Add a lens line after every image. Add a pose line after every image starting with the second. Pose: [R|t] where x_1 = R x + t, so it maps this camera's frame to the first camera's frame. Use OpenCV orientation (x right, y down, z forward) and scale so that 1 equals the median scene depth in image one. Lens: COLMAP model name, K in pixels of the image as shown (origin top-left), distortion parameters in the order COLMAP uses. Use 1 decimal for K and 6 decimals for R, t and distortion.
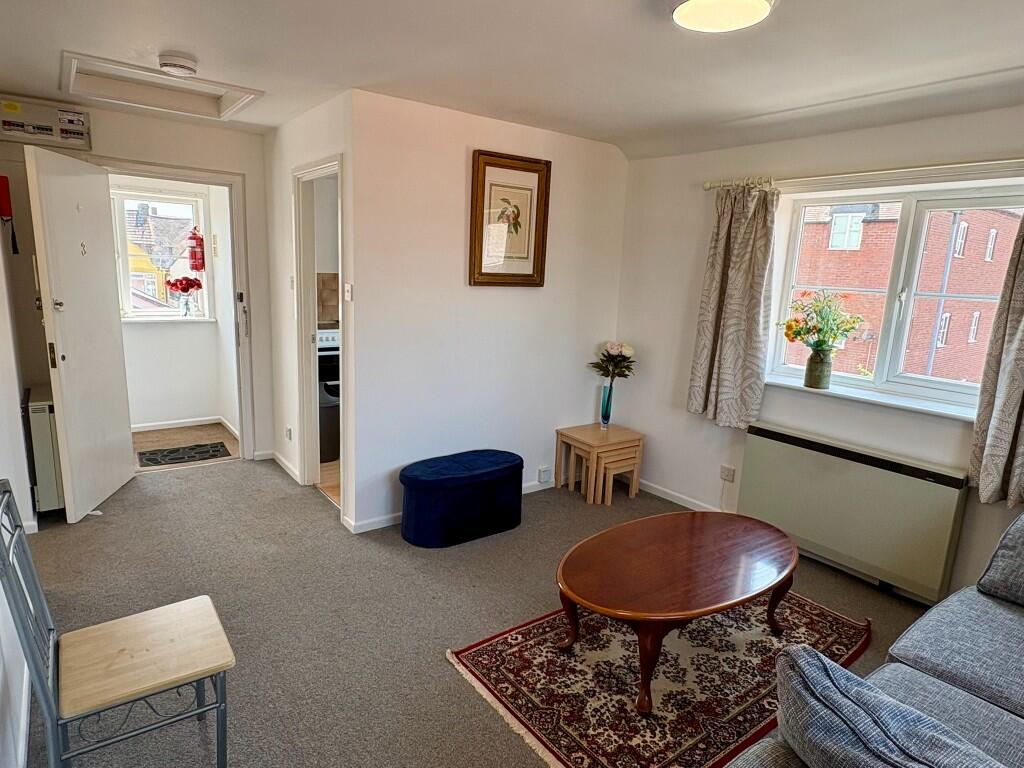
lens RADIAL K [[600.3, 0, 506.7], [0, 600.3, 388.6], [0, 0, 1]] dist [0.001503, -0.000063]
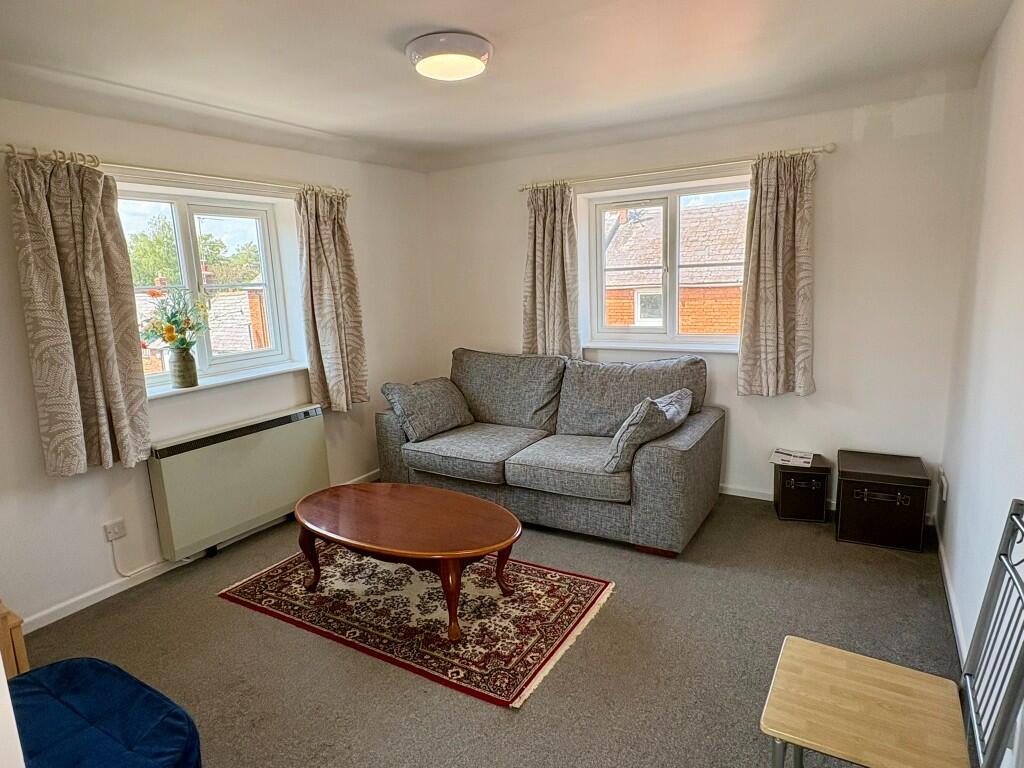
lens RADIAL K [[600.3, 0, 507.8], [0, 600.3, 381.0], [0, 0, 1]] dist [0.001503, -0.000063]
pose [[-0.381525, -0.185041, 0.905648, -0.751206], [0.203282, 0.938976, 0.277489, -0.230467], [-0.901729, 0.289971, -0.320628, 1.089580]]
